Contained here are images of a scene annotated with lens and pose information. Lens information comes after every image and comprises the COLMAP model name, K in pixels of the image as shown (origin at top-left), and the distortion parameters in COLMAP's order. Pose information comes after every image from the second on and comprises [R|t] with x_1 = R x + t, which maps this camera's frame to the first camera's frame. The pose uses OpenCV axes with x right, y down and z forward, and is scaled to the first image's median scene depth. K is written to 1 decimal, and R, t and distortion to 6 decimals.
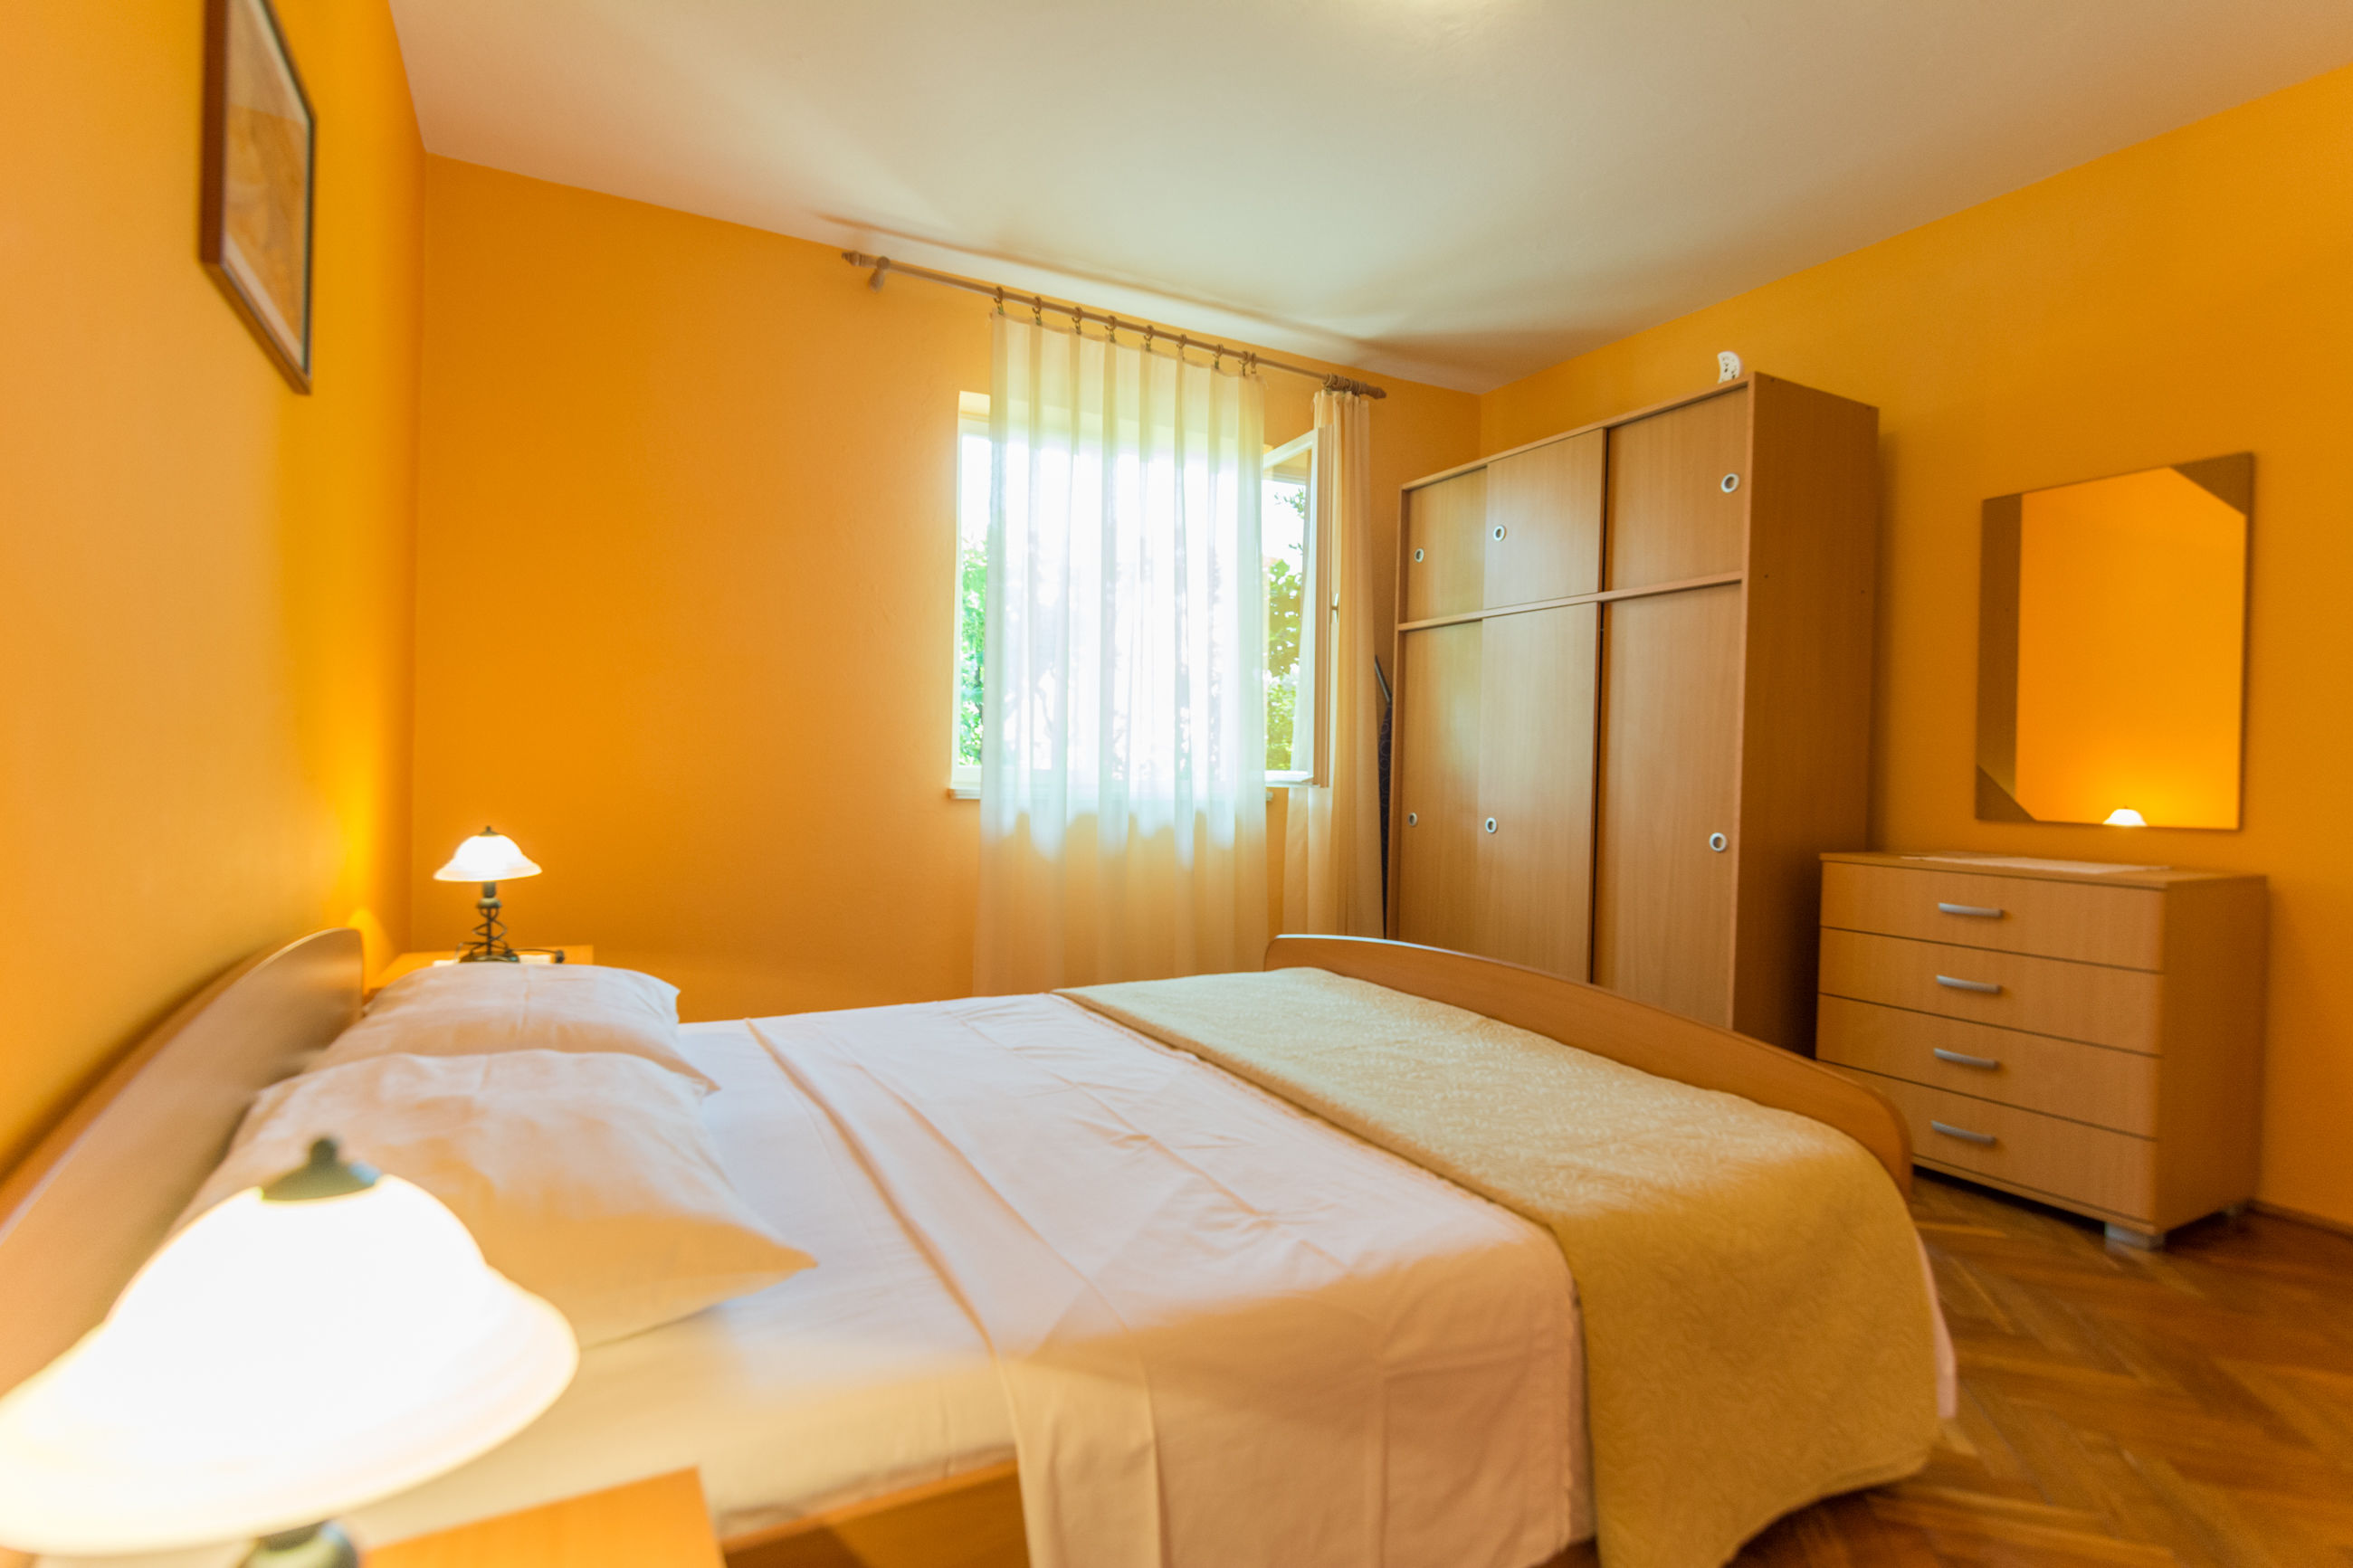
lens RADIAL K [[1148.8, 0, 1176.5], [0, 1148.8, 784.0], [0, 0, 1]] dist [-0.003806, -0.000476]
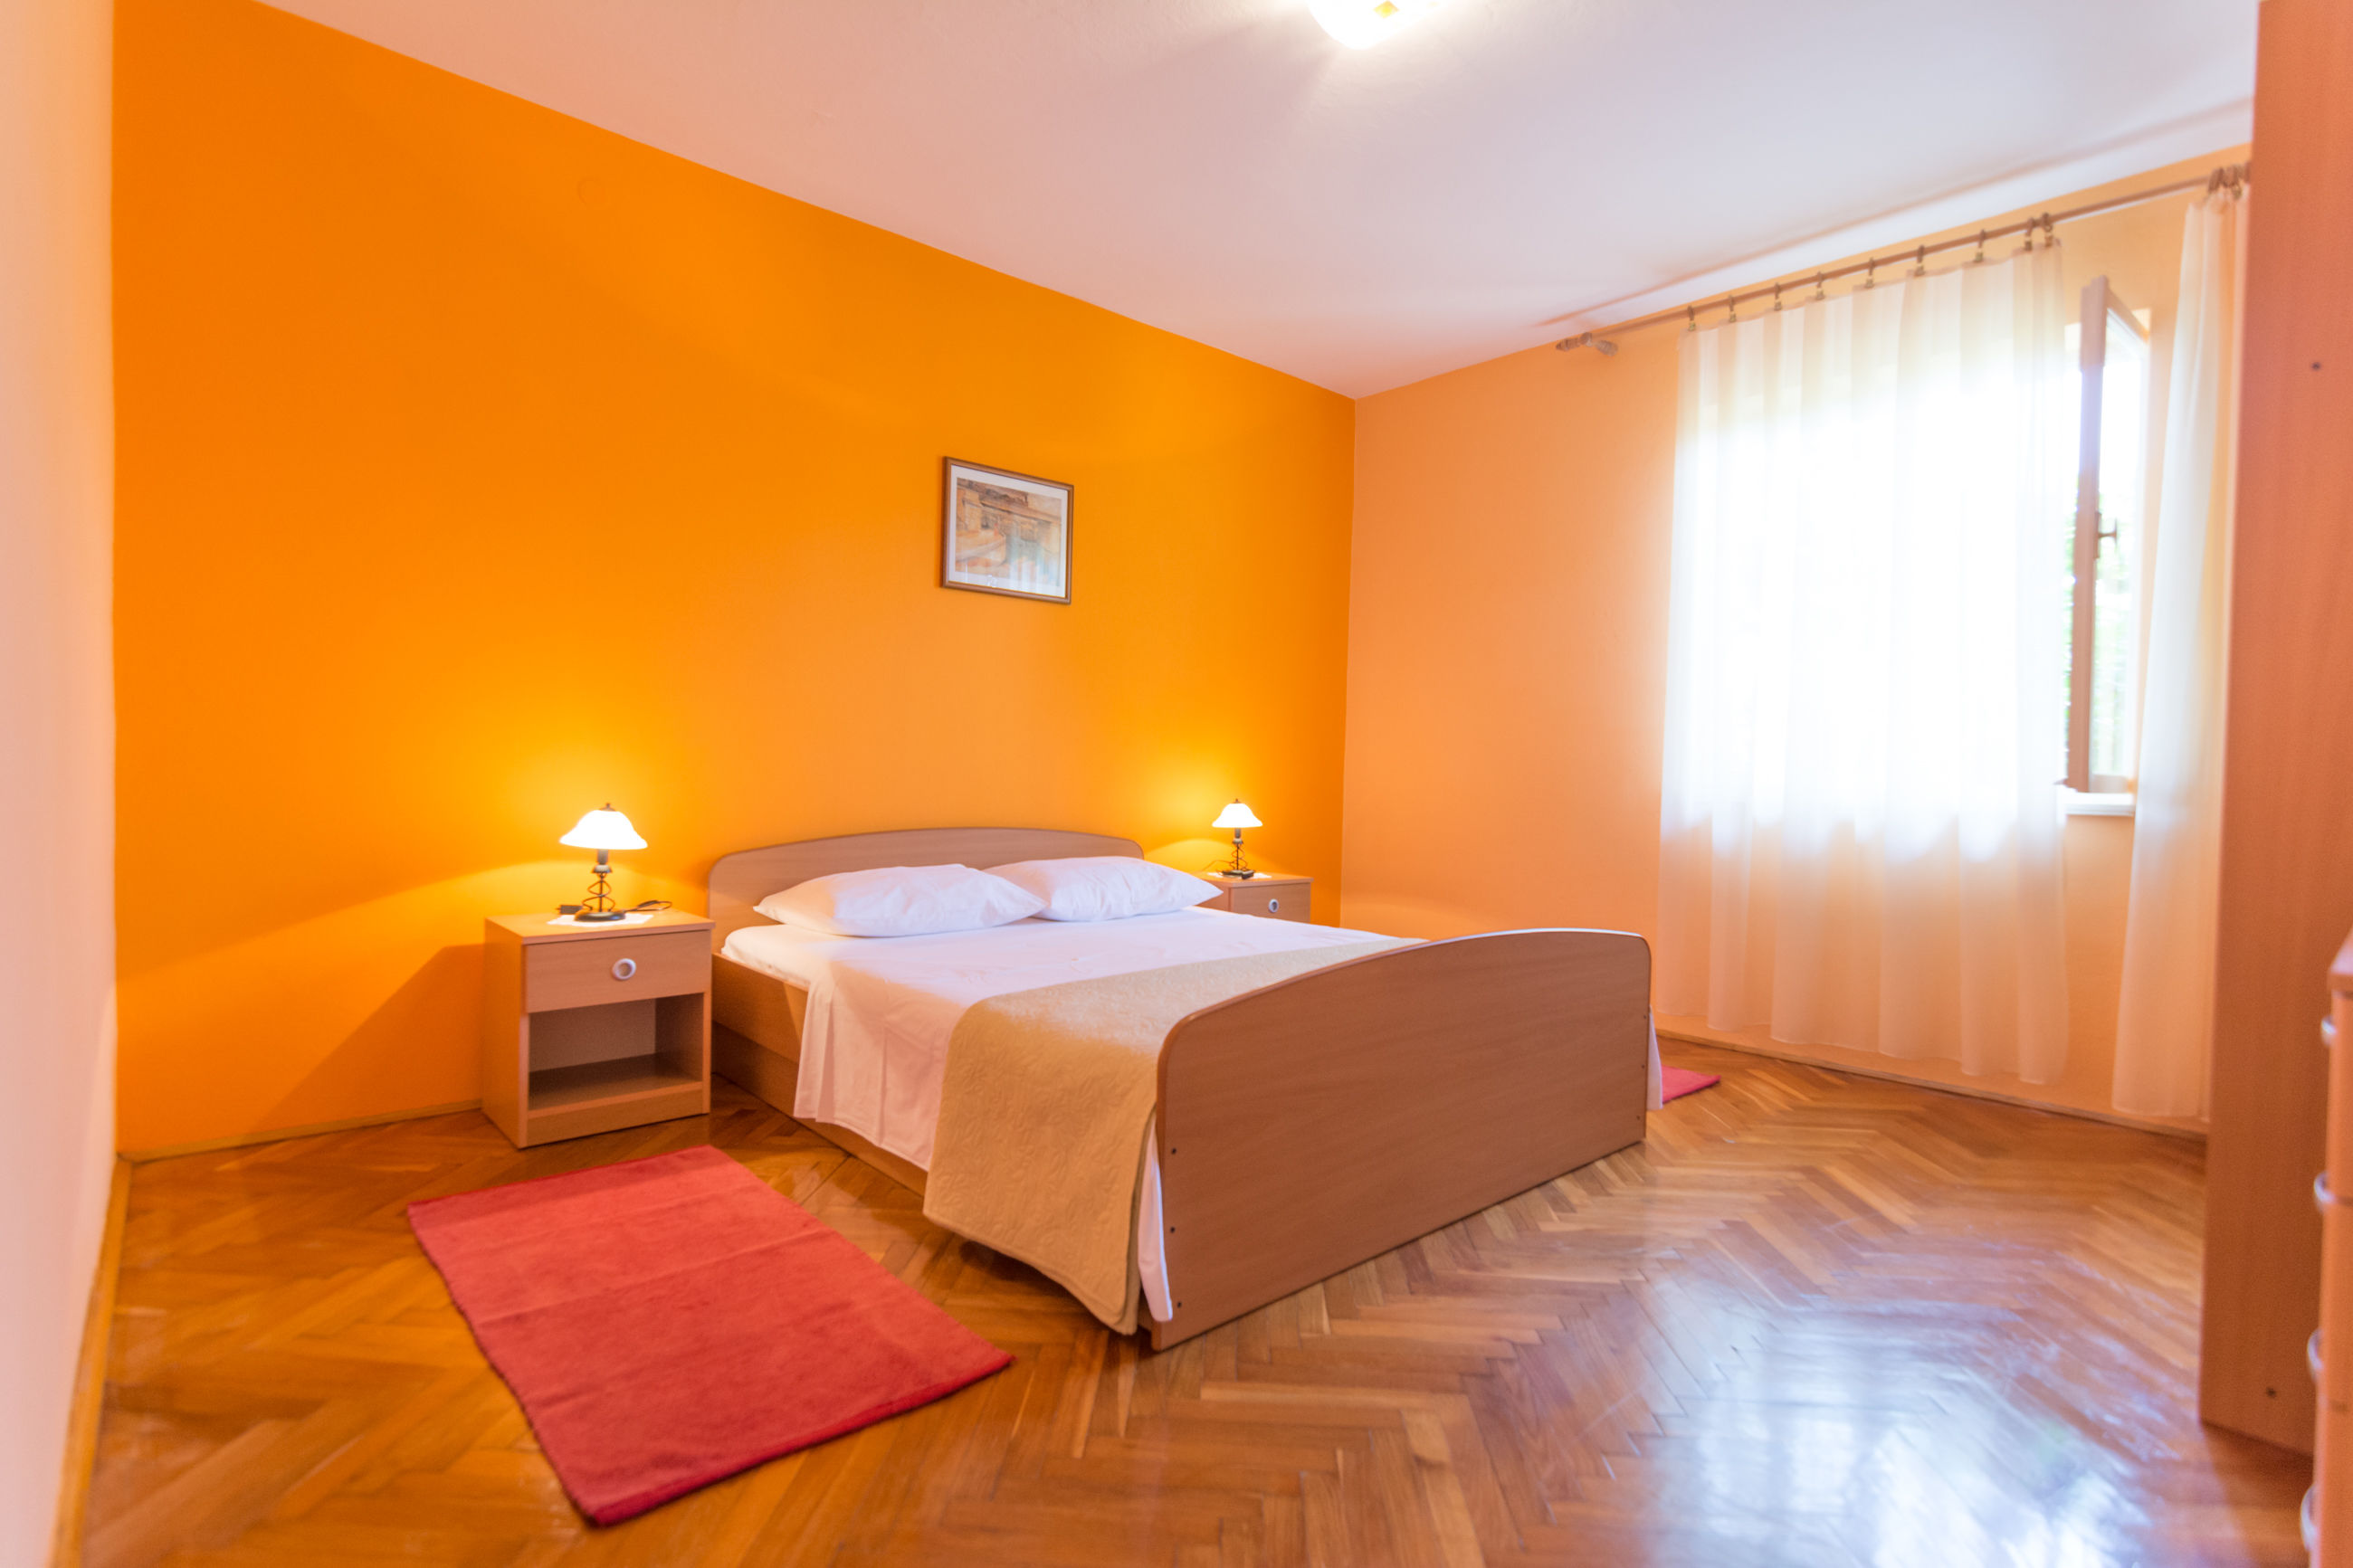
lens RADIAL K [[1148.8, 0, 1176.5], [0, 1148.8, 784.0], [0, 0, 1]] dist [-0.003806, -0.000476]
pose [[0.224195, -0.002379, -0.974541, 0.740828], [-0.026475, 0.999613, -0.008531, 0.020944], [0.974185, 0.027714, 0.224045, 0.320705]]
